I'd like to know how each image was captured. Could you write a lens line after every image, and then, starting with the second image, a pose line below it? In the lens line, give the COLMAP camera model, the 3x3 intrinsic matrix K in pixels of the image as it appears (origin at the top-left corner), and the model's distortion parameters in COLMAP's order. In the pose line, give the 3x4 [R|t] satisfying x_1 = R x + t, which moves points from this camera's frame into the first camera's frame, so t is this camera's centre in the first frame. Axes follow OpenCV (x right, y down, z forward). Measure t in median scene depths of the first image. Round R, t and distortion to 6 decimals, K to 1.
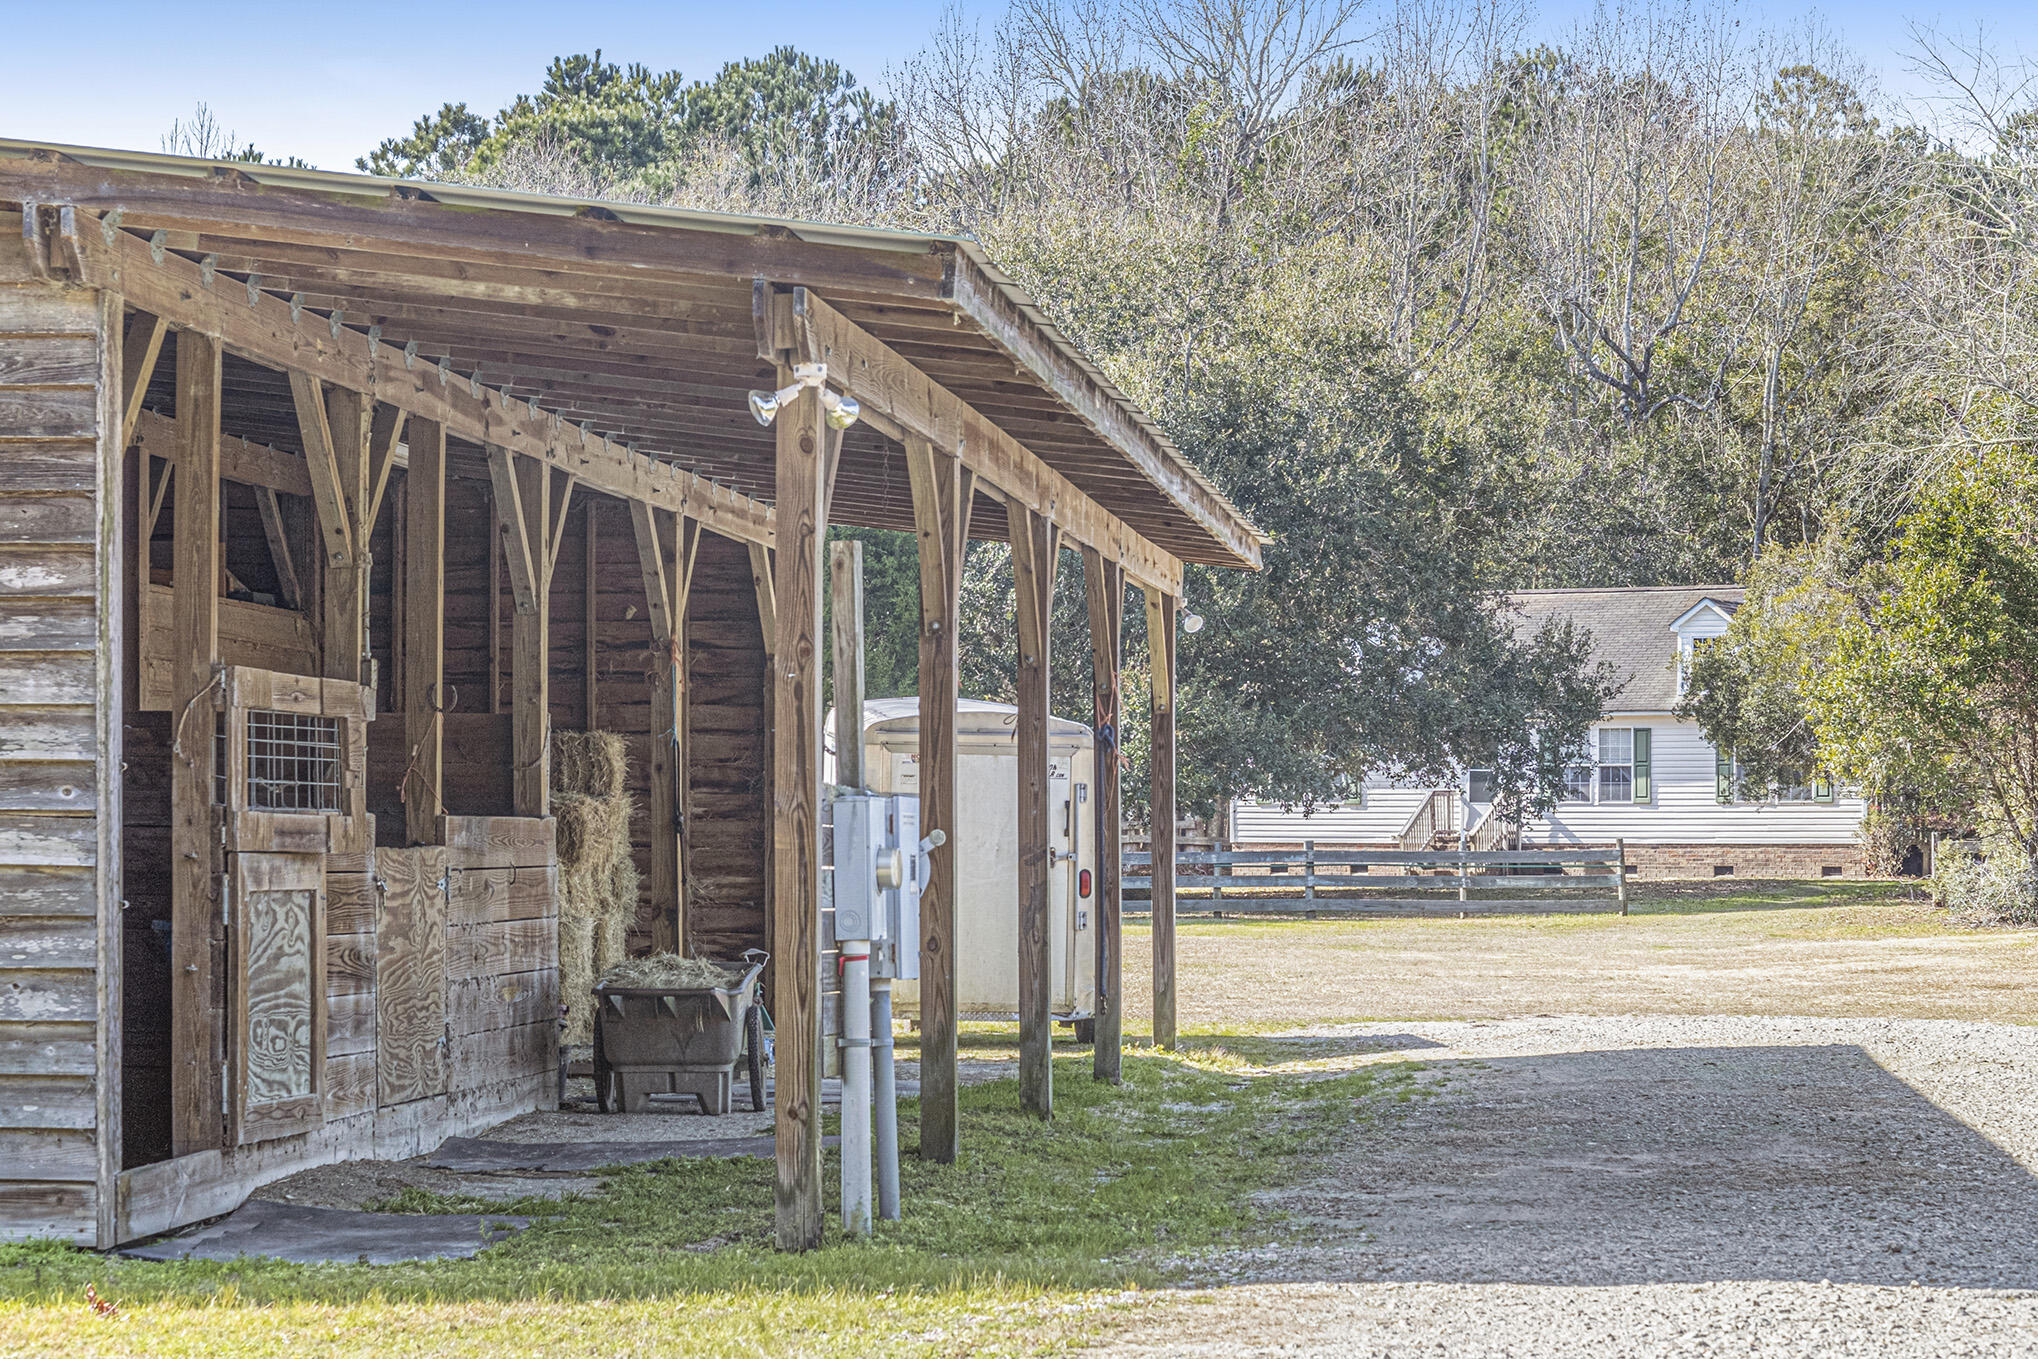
lens RADIAL K [[5098.4, 0, 1019.0], [0, 5098.4, 679.5], [0, 0, 1]] dist [0.079879, -0.182350]
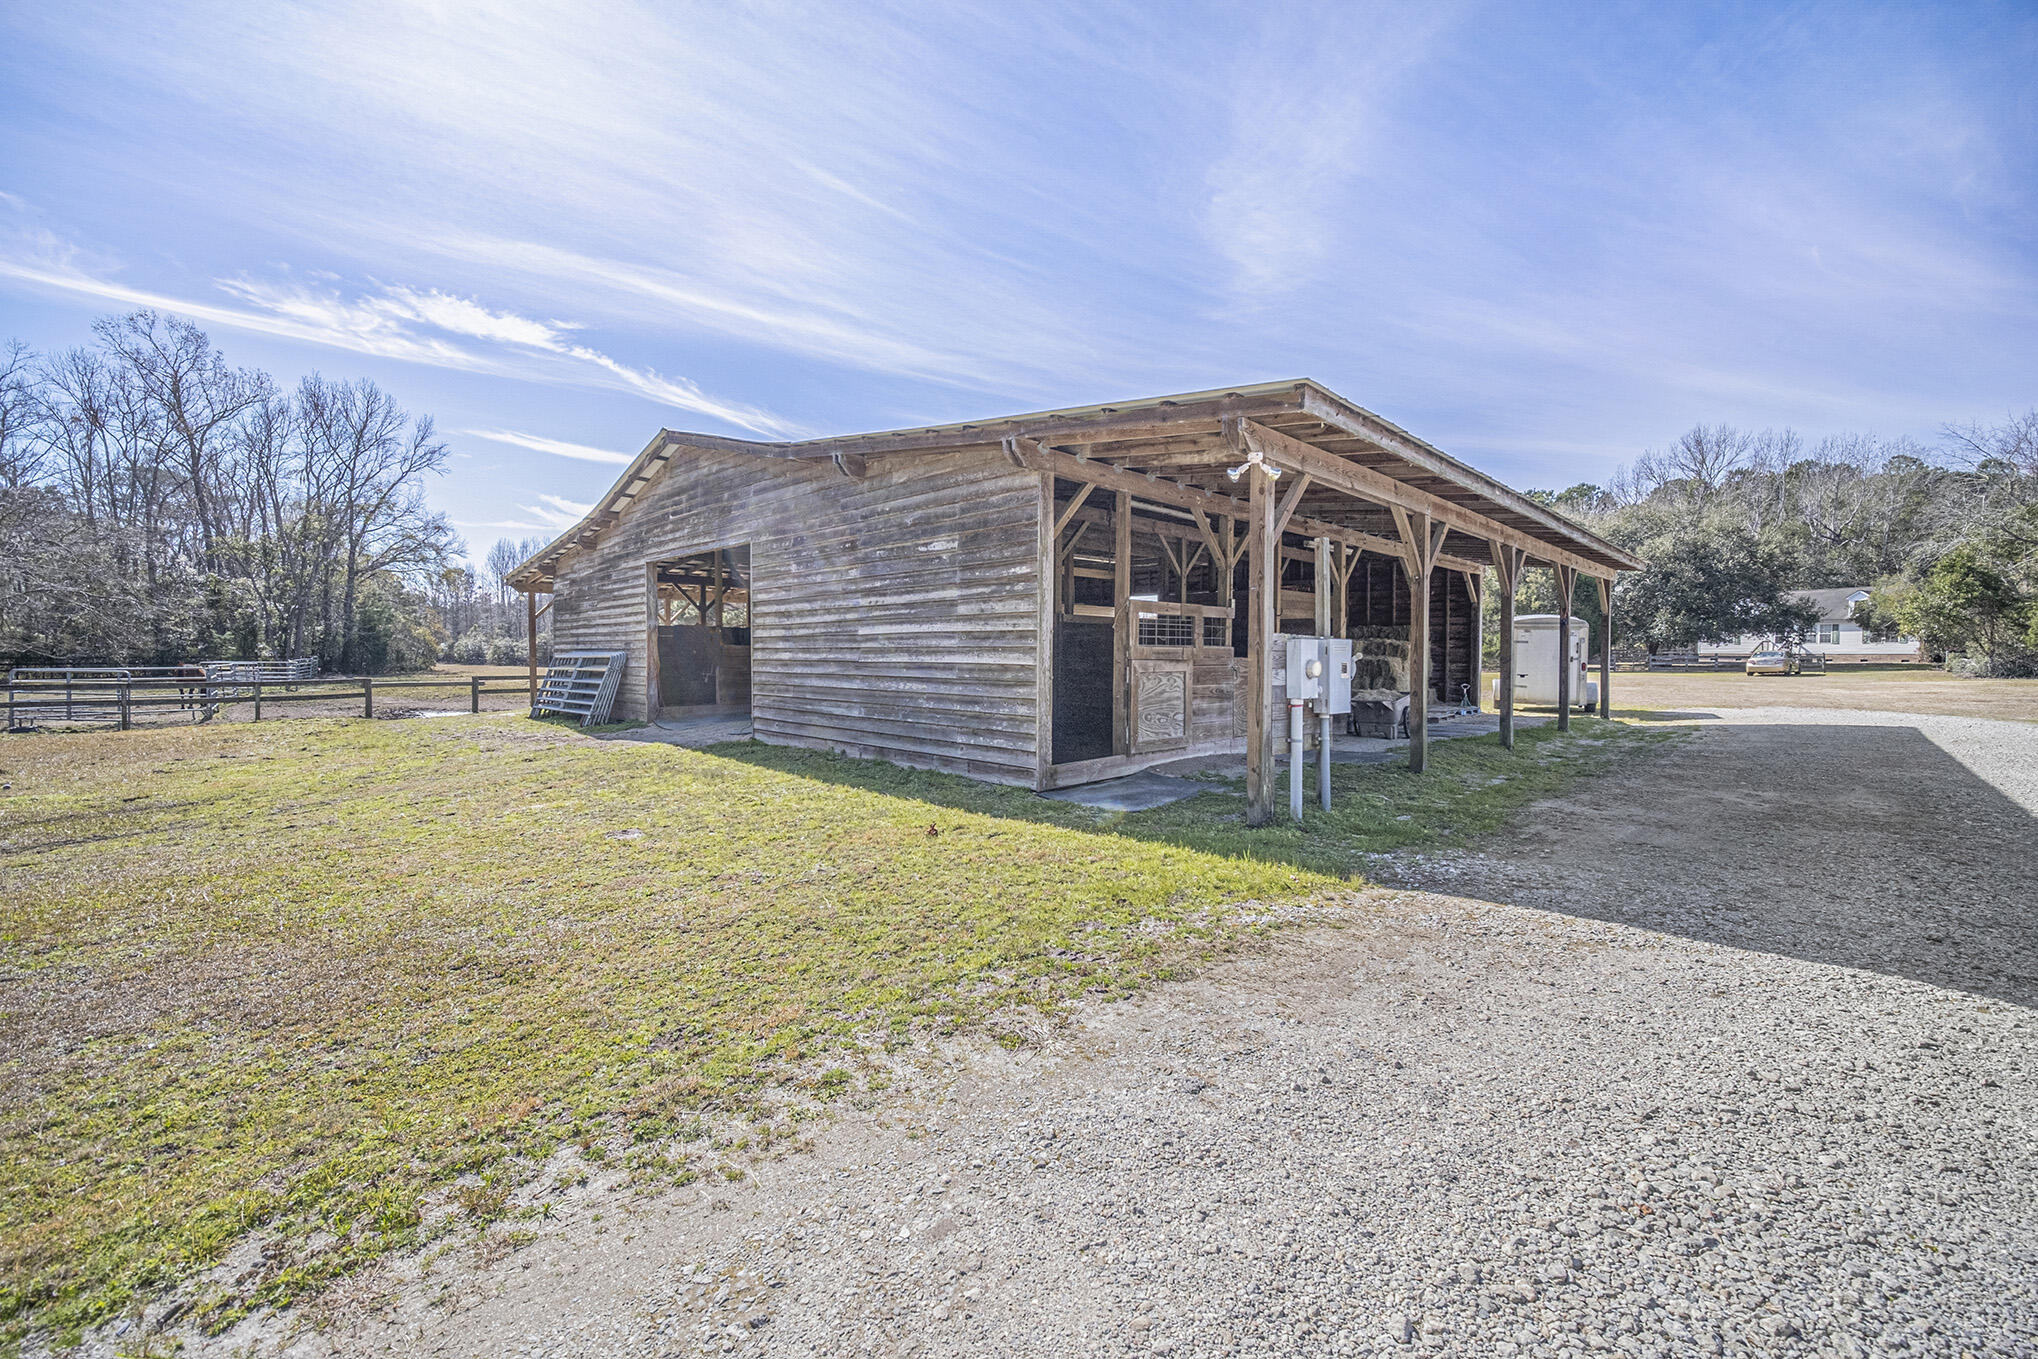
lens RADIAL K [[821.2, 0, 990.2], [0, 821.2, 674.9], [0, 0, 1]] dist [-0.000270, -0.000557]
pose [[0.775948, 0.017013, -0.630568, 0.051952], [0.020140, 0.998458, 0.051722, 0.008744], [0.630476, -0.052834, 0.774409, 0.313428]]
